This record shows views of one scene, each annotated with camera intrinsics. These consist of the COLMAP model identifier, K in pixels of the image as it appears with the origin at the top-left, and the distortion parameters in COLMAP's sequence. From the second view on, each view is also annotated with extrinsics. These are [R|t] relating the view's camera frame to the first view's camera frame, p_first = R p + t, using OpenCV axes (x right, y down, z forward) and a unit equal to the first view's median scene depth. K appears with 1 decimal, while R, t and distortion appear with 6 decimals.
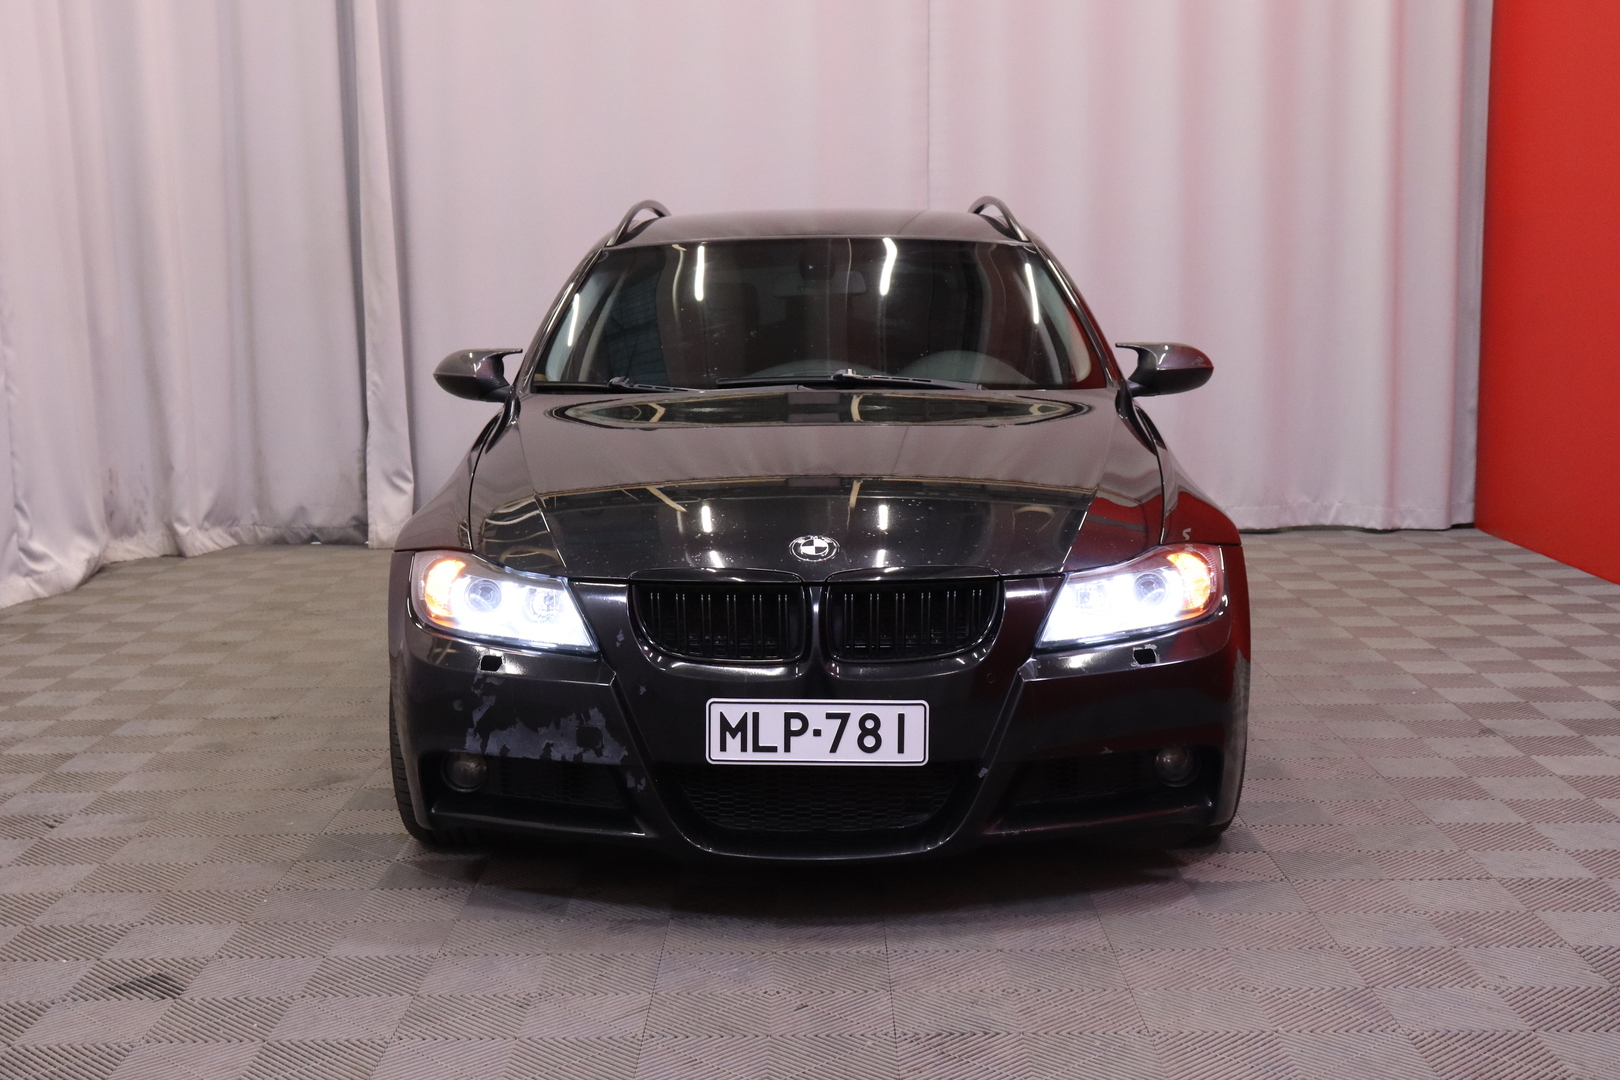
lens RADIAL K [[2042.9, 0, 810.0], [0, 2042.9, 540.0], [0, 0, 1]] dist [-0.013502, 0.026721]
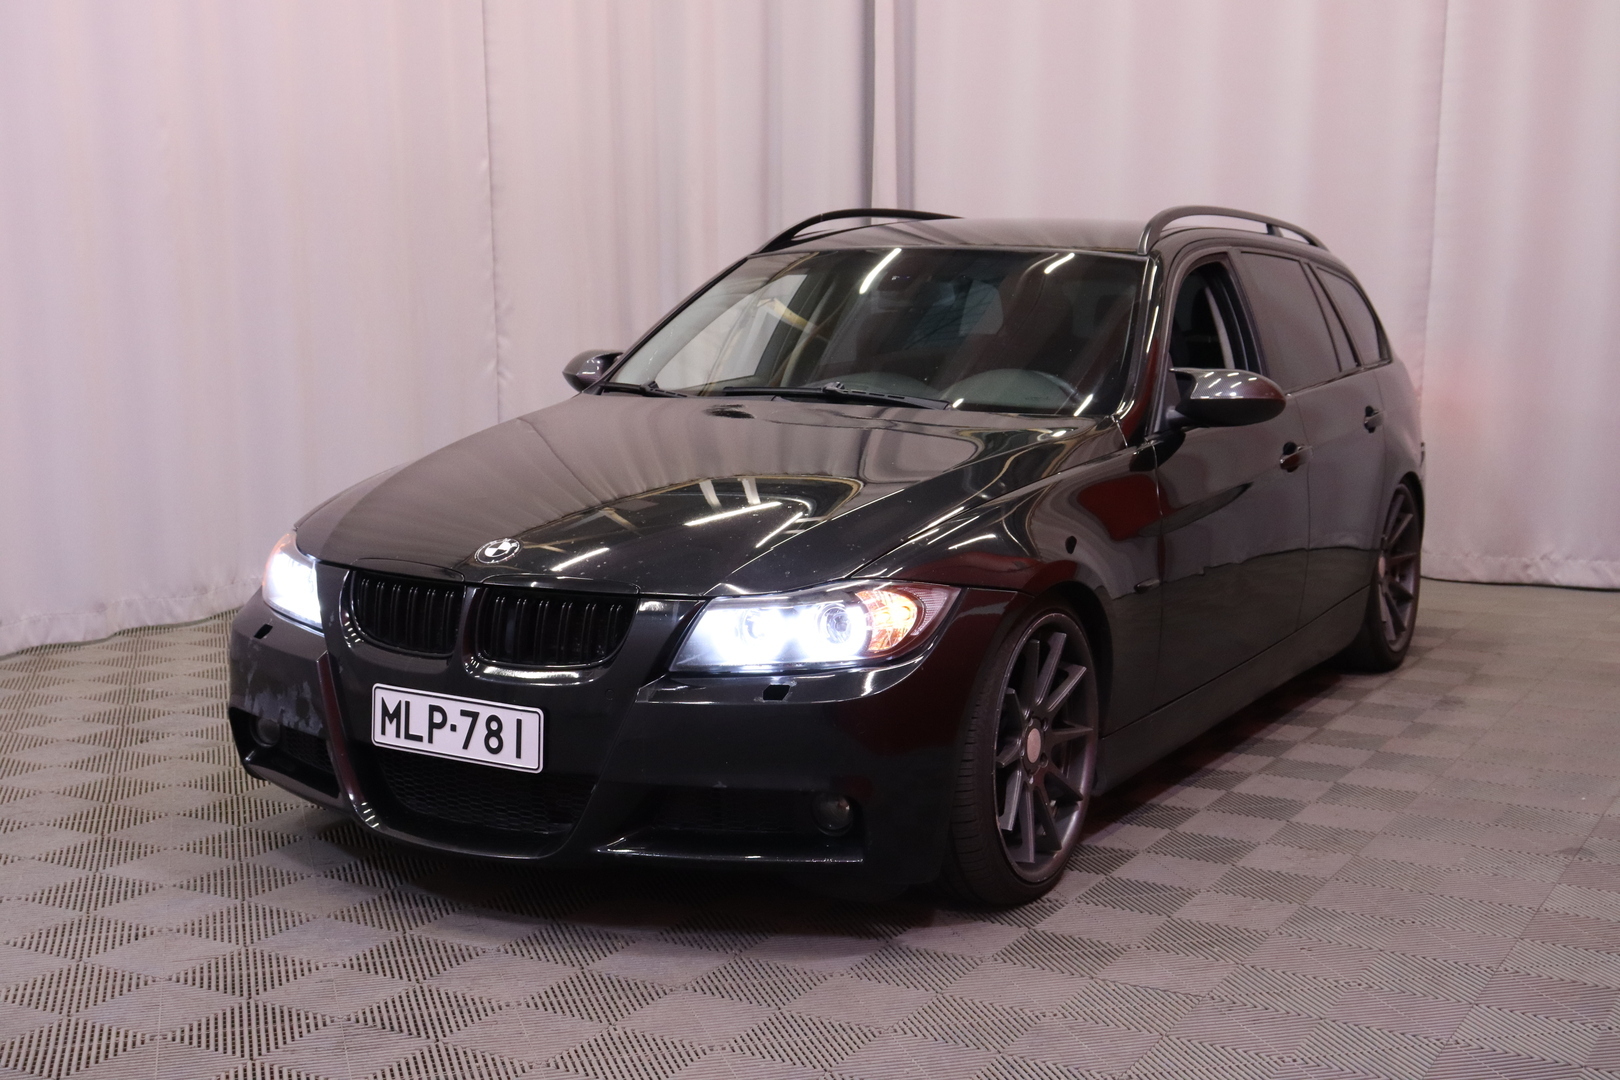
lens RADIAL K [[2042.9, 0, 810.0], [0, 2042.9, 540.0], [0, 0, 1]] dist [-0.013502, 0.026721]
pose [[0.877991, 0.076736, -0.472486, 0.633695], [-0.077615, 0.996827, 0.017667, -0.031995], [0.472343, 0.021160, 0.881161, 0.172452]]
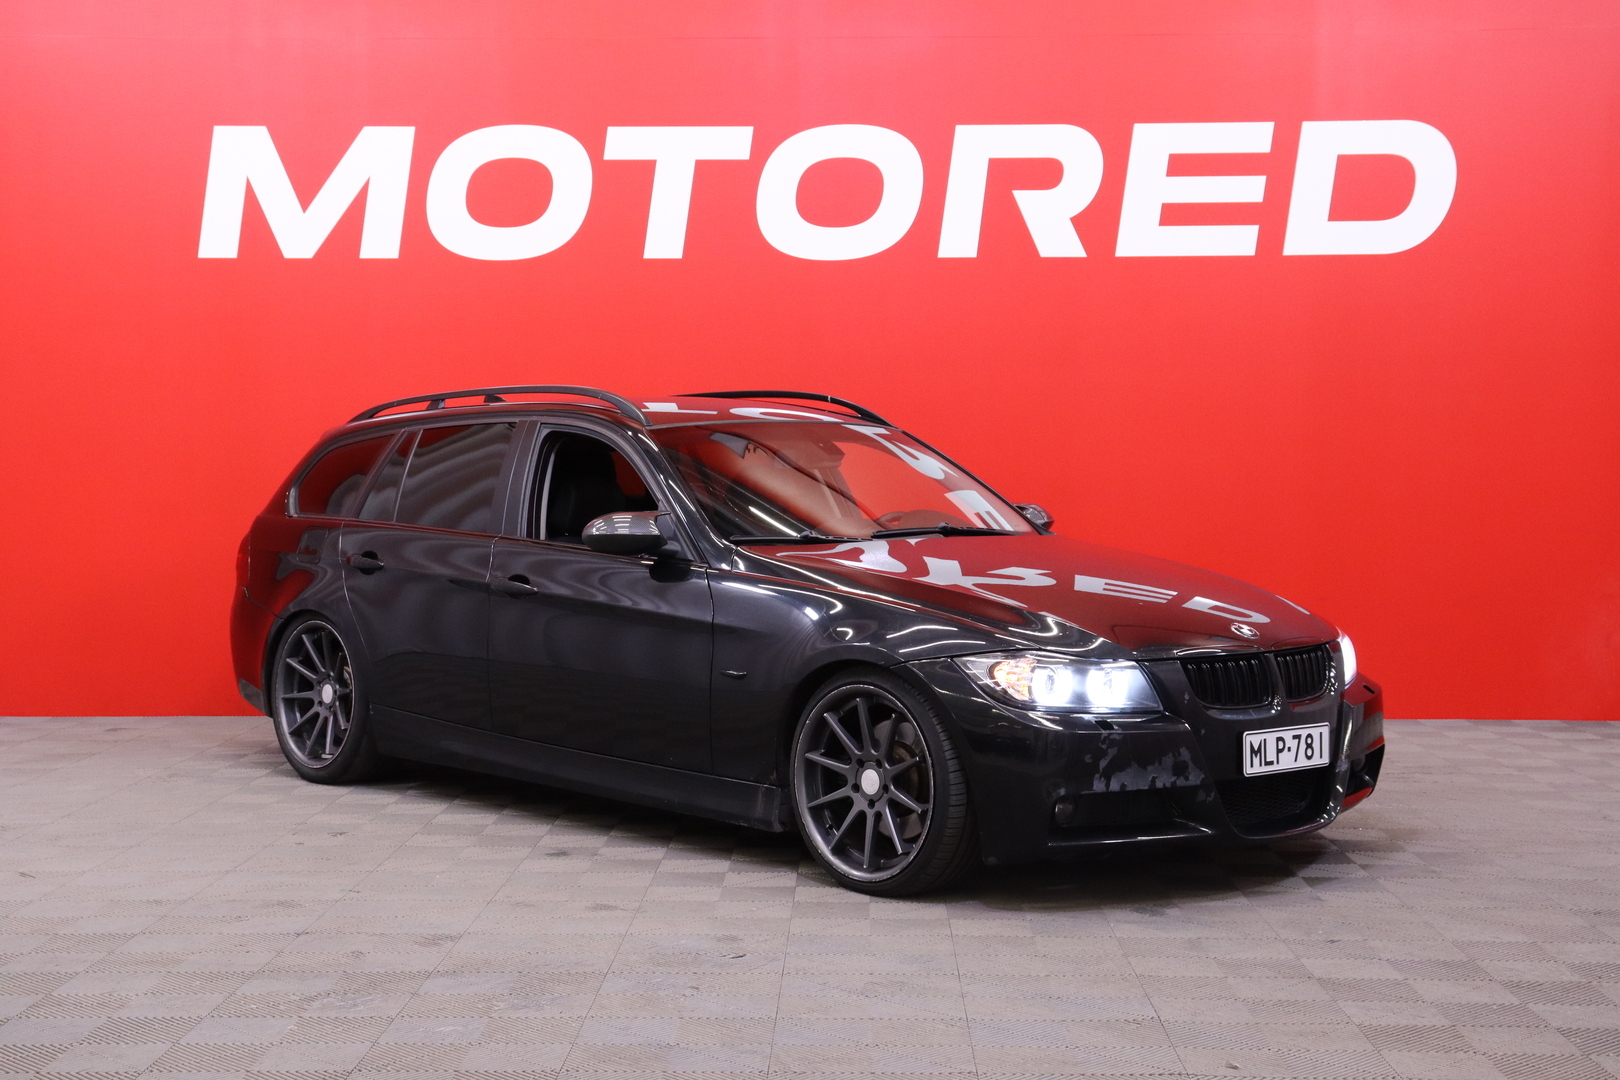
lens RADIAL K [[2171.6, 0, 810.0], [0, 2171.6, 540.0], [0, 0, 1]] dist [0.017506, 0.013441]
pose [[0.727126, -0.017408, 0.686283, -1.340636], [0.083410, 0.994512, -0.063148, 0.012175], [-0.681418, 0.103160, 0.724588, 0.058395]]
